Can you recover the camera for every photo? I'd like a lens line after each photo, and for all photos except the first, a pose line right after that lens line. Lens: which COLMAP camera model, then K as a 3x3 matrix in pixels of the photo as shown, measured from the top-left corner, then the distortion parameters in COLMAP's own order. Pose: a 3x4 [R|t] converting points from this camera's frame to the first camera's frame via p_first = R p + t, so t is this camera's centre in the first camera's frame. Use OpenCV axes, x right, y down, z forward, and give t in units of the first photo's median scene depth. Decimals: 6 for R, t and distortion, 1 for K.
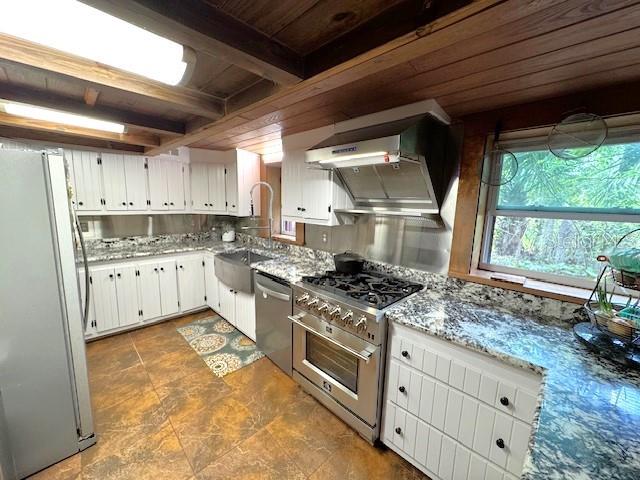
lens RADIAL K [[256.2, 0, 319.8], [0, 256.2, 239.8], [0, 0, 1]] dist [-0.002724, -0.000277]
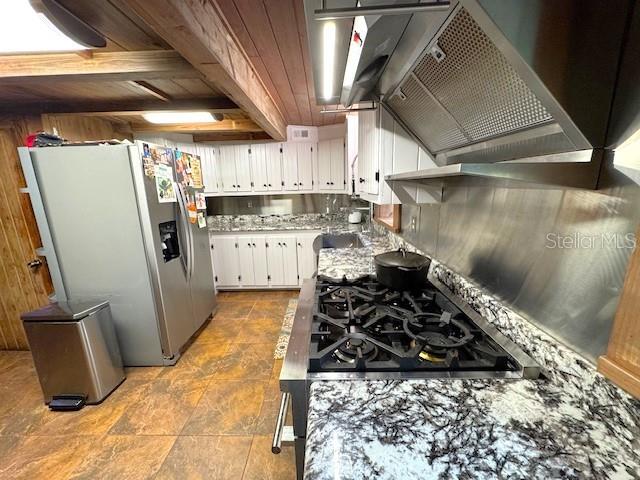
lens RADIAL K [[256.2, 0, 319.9], [0, 256.2, 242.3], [0, 0, 1]] dist [-0.002724, -0.000277]
pose [[0.694411, 0.113523, -0.710568, 0.372002], [-0.061175, 0.993216, 0.098895, -0.015296], [0.716974, -0.025205, 0.696644, 0.444224]]
